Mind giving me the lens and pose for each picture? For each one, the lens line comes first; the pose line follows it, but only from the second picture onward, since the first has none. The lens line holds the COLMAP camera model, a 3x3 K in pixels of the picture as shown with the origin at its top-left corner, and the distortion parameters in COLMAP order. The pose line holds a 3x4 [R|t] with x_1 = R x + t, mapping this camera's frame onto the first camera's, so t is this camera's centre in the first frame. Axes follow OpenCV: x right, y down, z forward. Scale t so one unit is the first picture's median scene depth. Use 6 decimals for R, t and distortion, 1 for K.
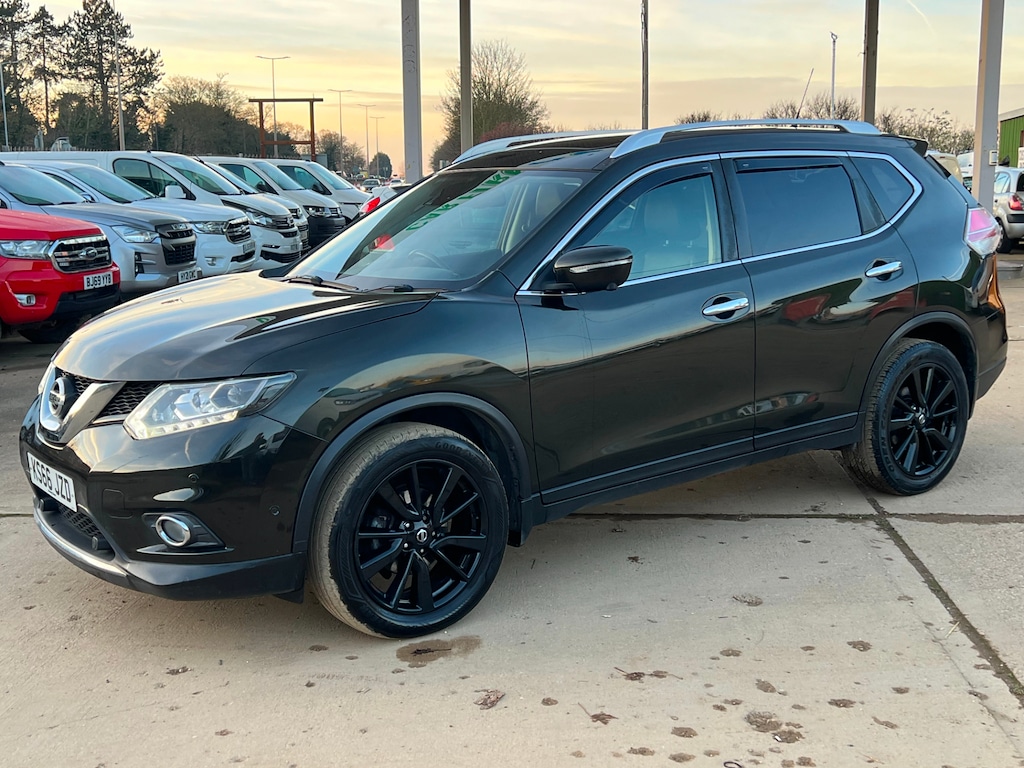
lens RADIAL K [[1195.5, 0, 510.7], [0, 1195.5, 375.9], [0, 0, 1]] dist [0.118382, -0.249018]
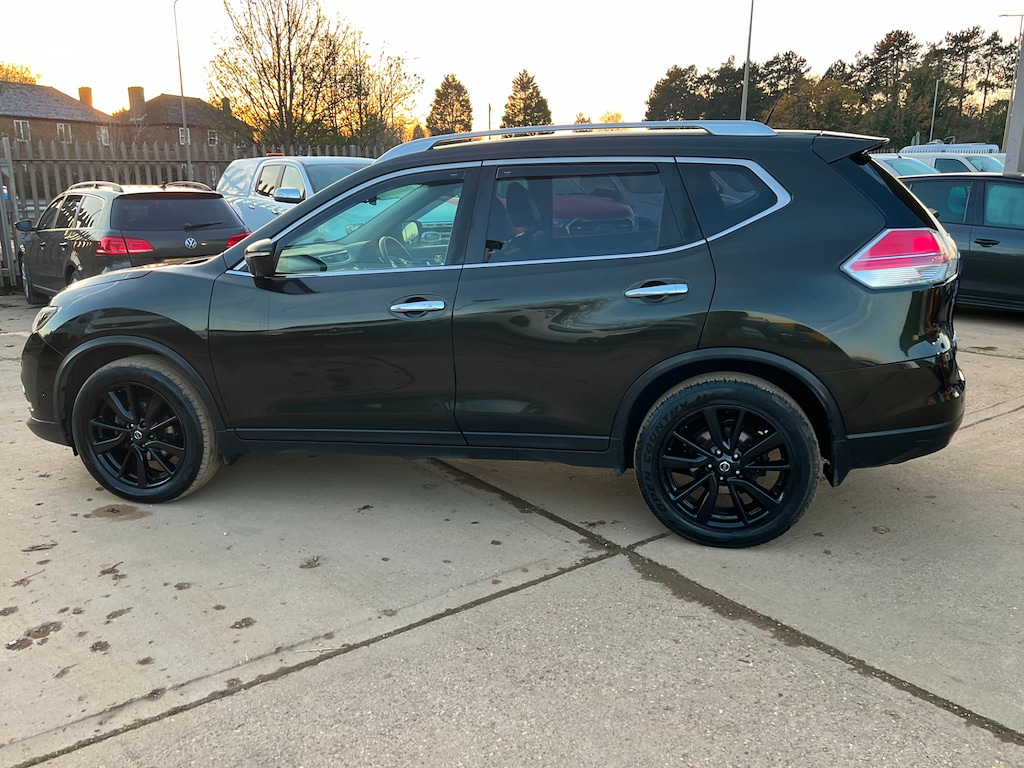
lens RADIAL K [[855.1, 0, 514.6], [0, 855.1, 385.4], [0, 0, 1]] dist [0.052134, -0.054113]
pose [[0.649629, 0.190435, -0.736014, 0.794507], [-0.127448, 0.981698, 0.141514, -0.104950], [0.749493, 0.001872, 0.662010, 0.541528]]
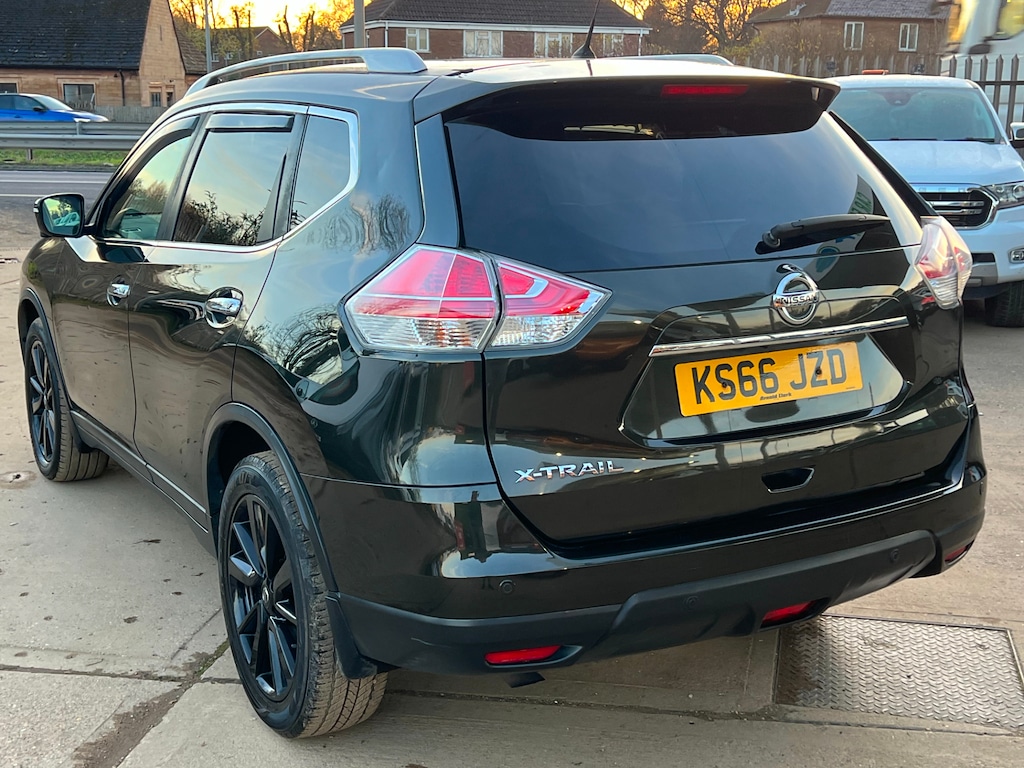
lens RADIAL K [[1293.6, 0, 514.1], [0, 1293.6, 375.9], [0, 0, 1]] dist [0.120618, -0.298906]
pose [[-0.099761, 0.222545, -0.969805, 1.019016], [-0.161724, 0.958080, 0.236491, -0.252982], [0.981781, 0.180434, -0.059588, 1.299332]]
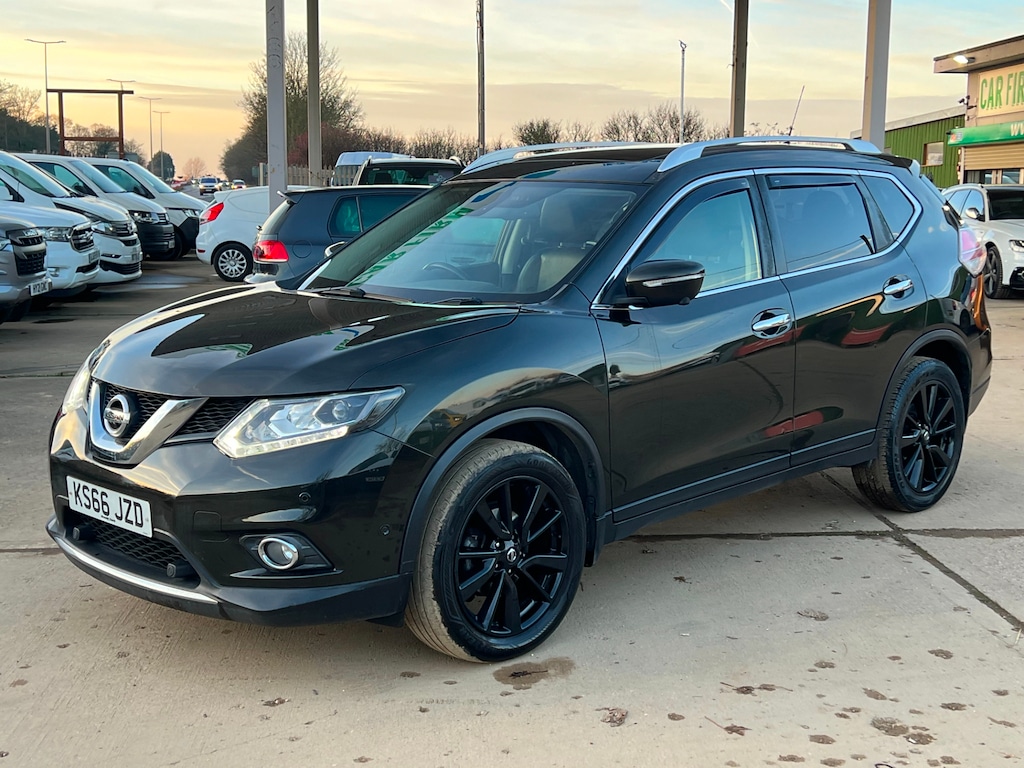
lens RADIAL K [[1312.4, 0, 516.2], [0, 1312.4, 373.1], [0, 0, 1]] dist [0.147703, -0.368364]
pose [[0.988081, -0.000664, 0.153933, -0.193880], [0.004164, 0.999740, -0.022418, 0.007808], [-0.153878, 0.022792, 0.987827, -0.048947]]
